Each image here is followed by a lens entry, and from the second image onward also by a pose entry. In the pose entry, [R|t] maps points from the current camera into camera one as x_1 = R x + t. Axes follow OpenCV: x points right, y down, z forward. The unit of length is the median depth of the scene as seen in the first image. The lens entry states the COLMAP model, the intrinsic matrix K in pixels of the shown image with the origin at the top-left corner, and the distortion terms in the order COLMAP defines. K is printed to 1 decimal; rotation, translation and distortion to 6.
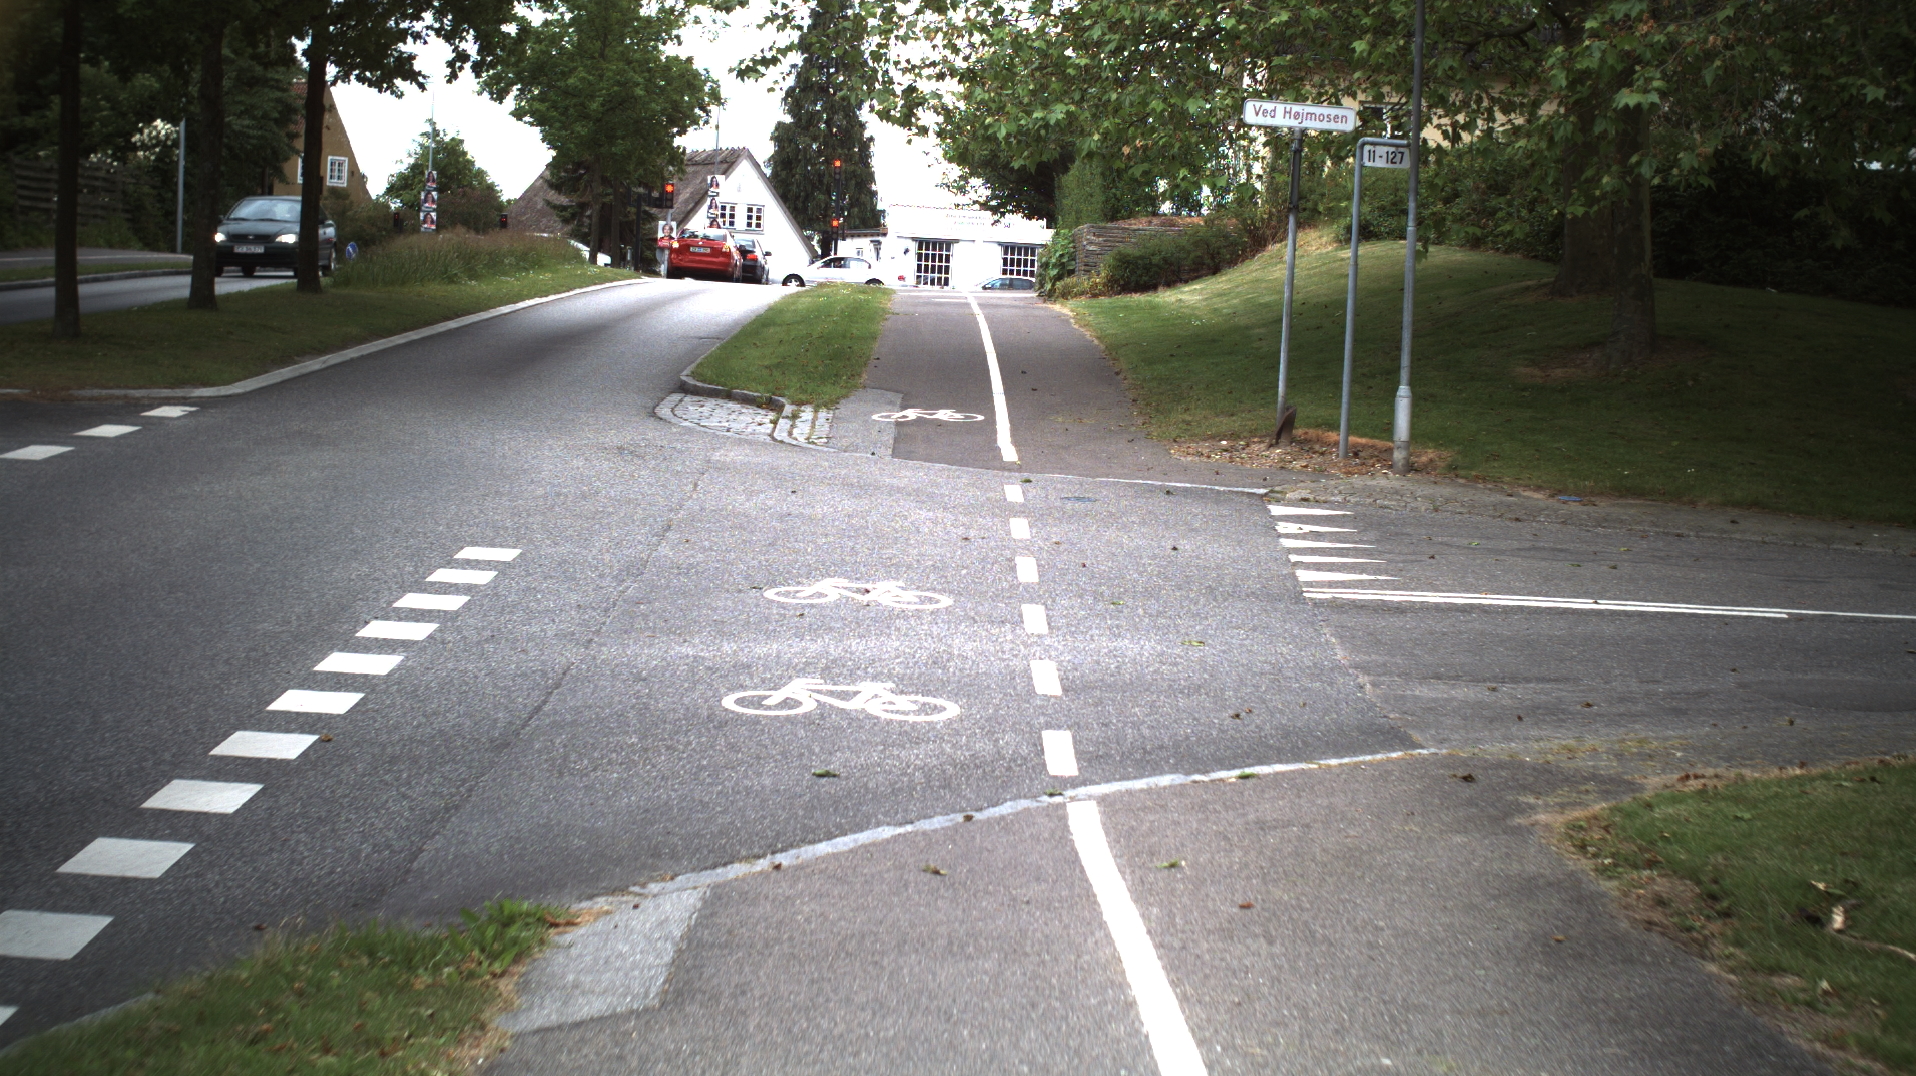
lens RADIAL K [[3374.8, 0, 958.0], [0, 3374.8, 538.0], [0, 0, 1]] dist [-0.275125, 0.358413]
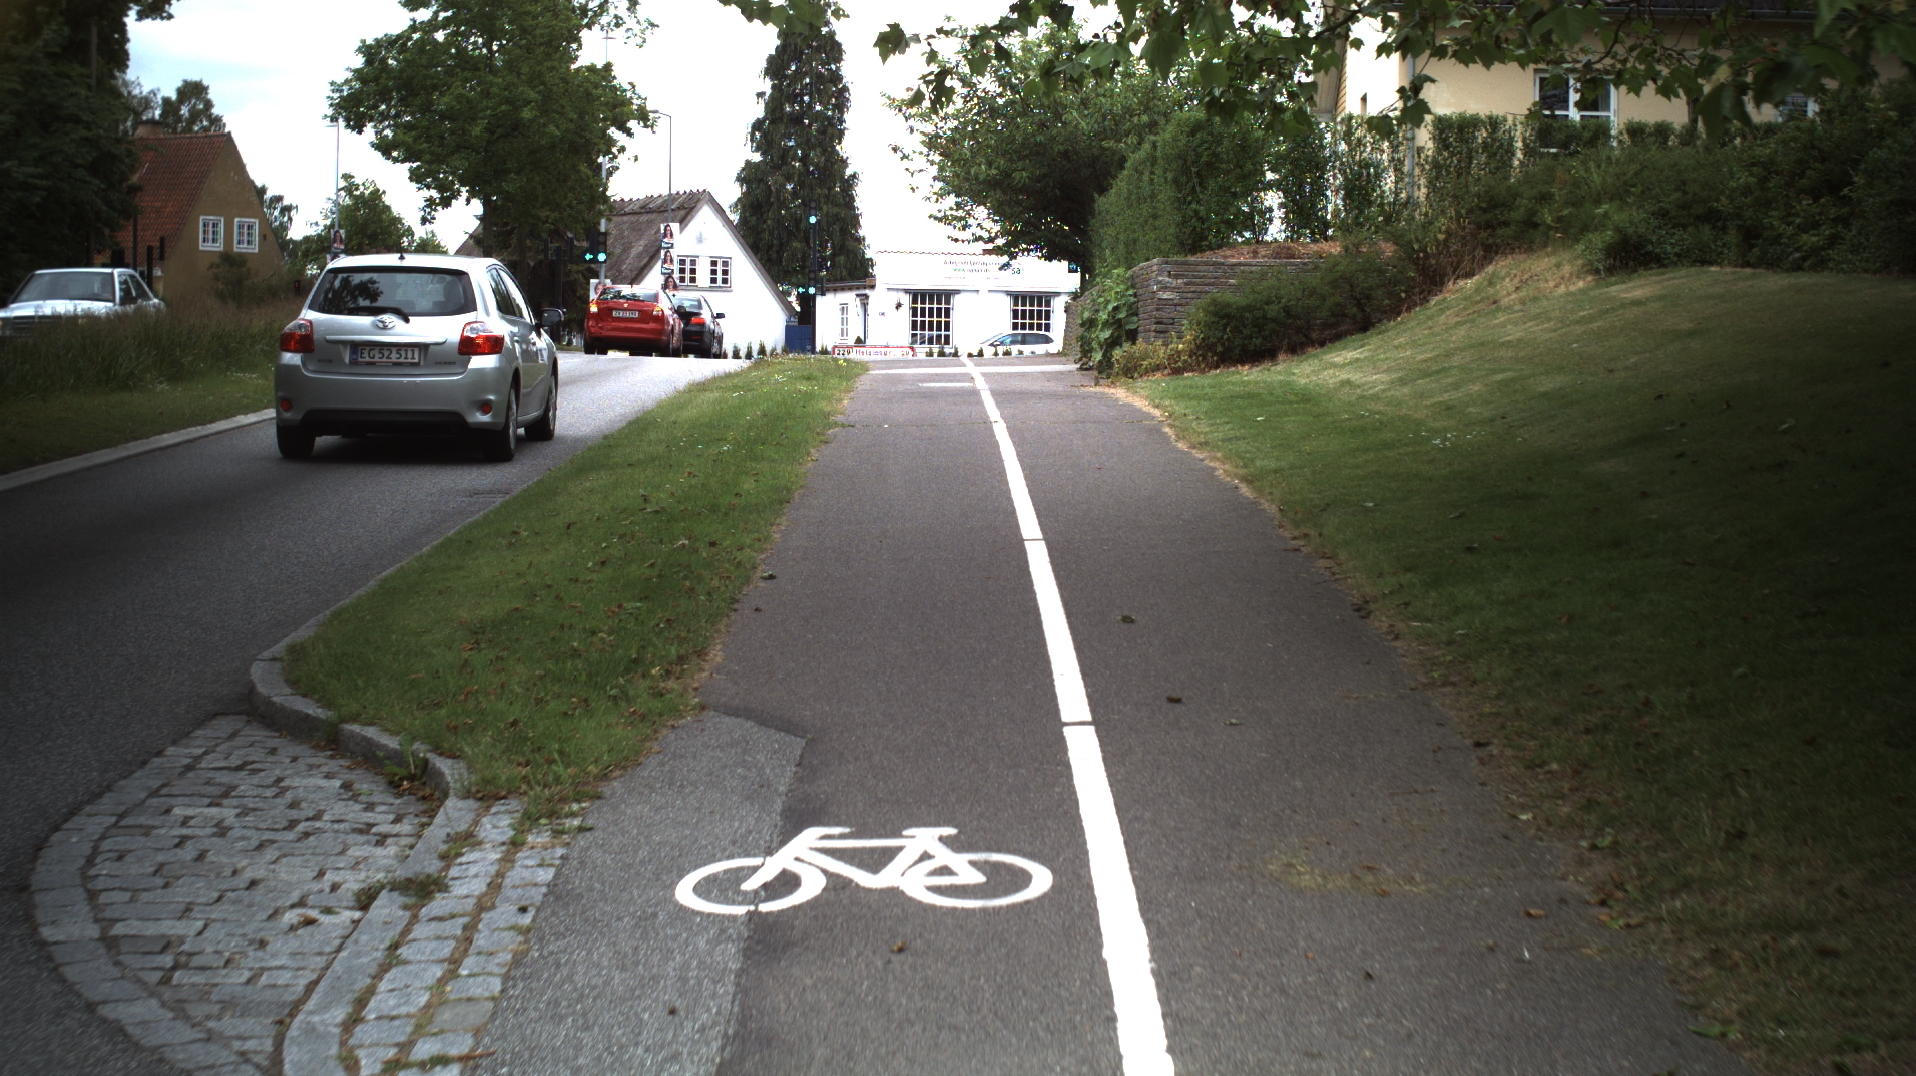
lens RADIAL K [[3374.8, 0, 958.0], [0, 3374.8, 538.0], [0, 0, 1]] dist [-0.275125, 0.358413]
pose [[0.999444, -0.033184, -0.003083, 0.000737], [0.033134, 0.999338, -0.015022, -0.034514], [0.003580, 0.014912, 0.999882, 0.391381]]
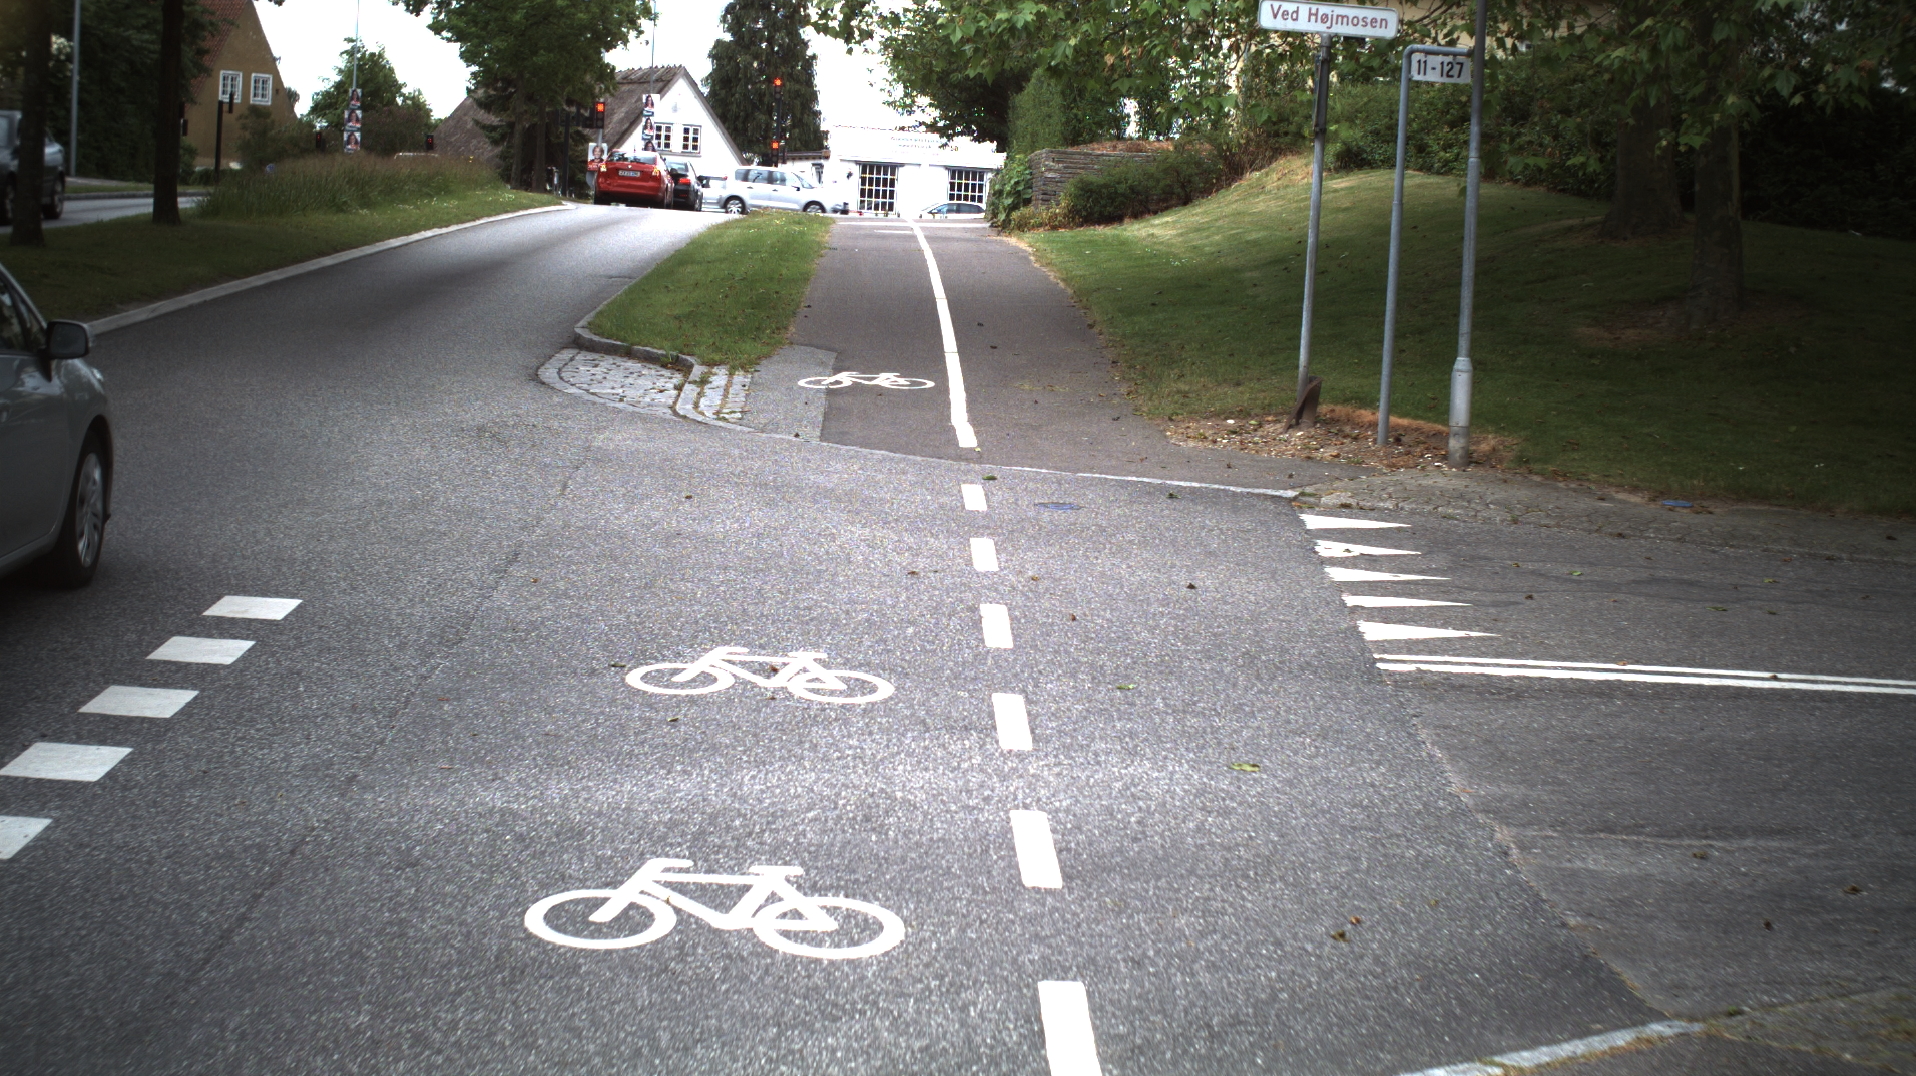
lens RADIAL K [[3374.8, 0, 958.0], [0, 3374.8, 538.0], [0, 0, 1]] dist [-0.275125, 0.358413]
pose [[0.999853, 0.003854, 0.016705, -0.000051], [-0.004236, 0.999729, 0.022906, -0.009623], [-0.016613, -0.022973, 0.999598, 0.098479]]
